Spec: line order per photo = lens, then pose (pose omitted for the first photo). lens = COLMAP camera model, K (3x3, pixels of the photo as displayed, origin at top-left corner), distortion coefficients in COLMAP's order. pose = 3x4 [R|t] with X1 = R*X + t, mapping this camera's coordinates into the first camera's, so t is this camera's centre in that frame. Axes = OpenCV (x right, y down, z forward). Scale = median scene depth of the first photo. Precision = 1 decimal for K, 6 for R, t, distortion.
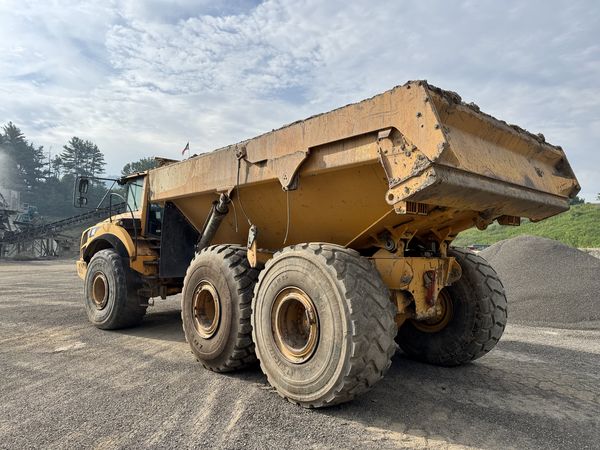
lens RADIAL K [[415.6, 0, 300.0], [0, 415.6, 225.0], [0, 0, 1]] dist [0.093923, -0.132059]
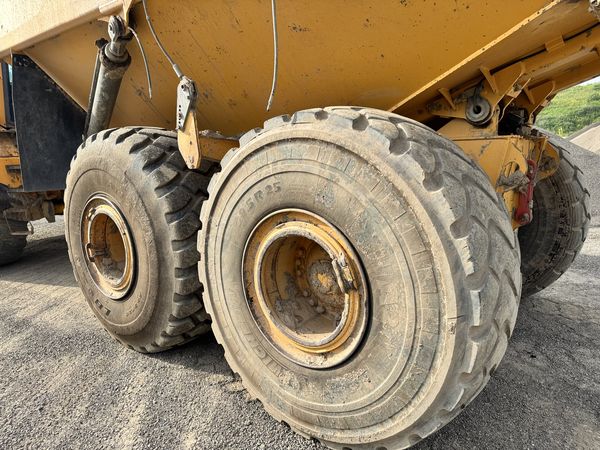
lens RADIAL K [[415.6, 0, 300.0], [0, 415.6, 225.0], [0, 0, 1]] dist [0.093923, -0.132059]
pose [[0.985374, -0.060070, 0.159466, -0.073718], [0.020923, 0.971376, 0.236622, 0.053847], [-0.169116, -0.229825, 0.958426, 0.506911]]
